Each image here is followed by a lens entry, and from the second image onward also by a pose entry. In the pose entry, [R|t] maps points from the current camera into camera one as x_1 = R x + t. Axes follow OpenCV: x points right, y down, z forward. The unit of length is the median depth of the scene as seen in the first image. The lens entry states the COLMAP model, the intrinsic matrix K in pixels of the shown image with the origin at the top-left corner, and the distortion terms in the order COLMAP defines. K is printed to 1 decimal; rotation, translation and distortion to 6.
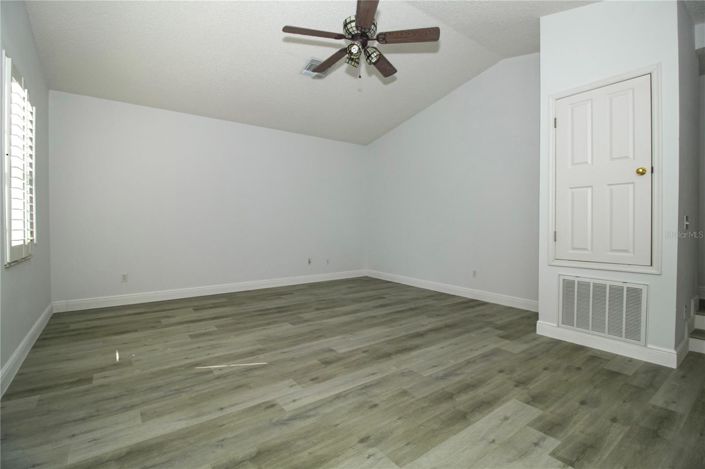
lens RADIAL K [[325.0, 0, 351.0], [0, 325.0, 226.0], [0, 0, 1]] dist [0.001307, -0.014264]
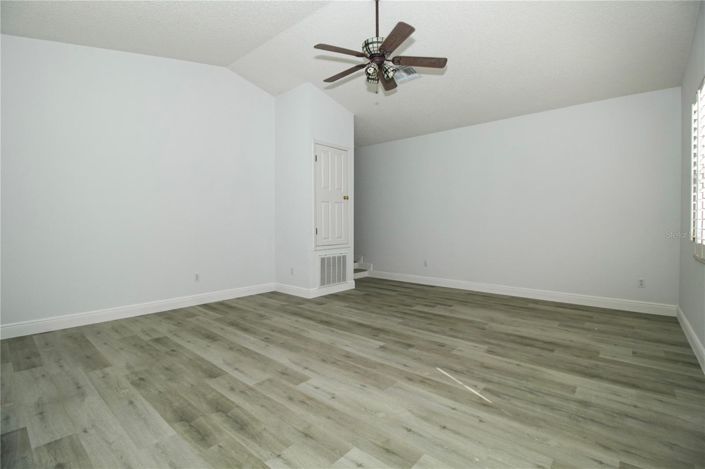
lens RADIAL K [[325.0, 0, 351.0], [0, 325.0, 226.0], [0, 0, 1]] dist [0.001307, -0.014264]
pose [[-0.222776, -0.008225, 0.974835, -1.081317], [0.005156, 0.999940, 0.009616, -0.009772], [-0.974856, 0.007168, -0.222721, 1.382915]]
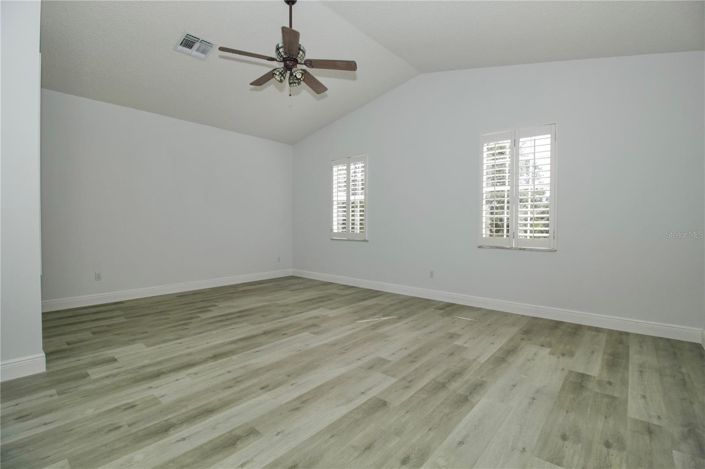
lens RADIAL K [[325.0, 0, 351.0], [0, 325.0, 226.0], [0, 0, 1]] dist [0.001307, -0.014264]
pose [[-0.975397, -0.005711, -0.220381, 0.073518], [-0.008934, 0.999867, 0.013633, -0.014420], [0.220273, 0.015266, -0.975319, 2.244128]]
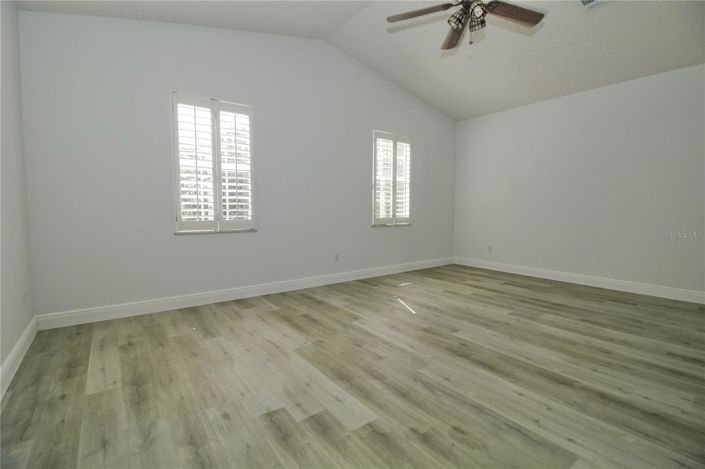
lens RADIAL K [[325.0, 0, 351.0], [0, 325.0, 226.0], [0, 0, 1]] dist [0.001307, -0.014264]
pose [[0.005760, 0.054559, -0.998494, 0.982064], [-0.009655, 0.998467, 0.054502, 0.001448], [0.999937, 0.009326, 0.006278, 0.693817]]
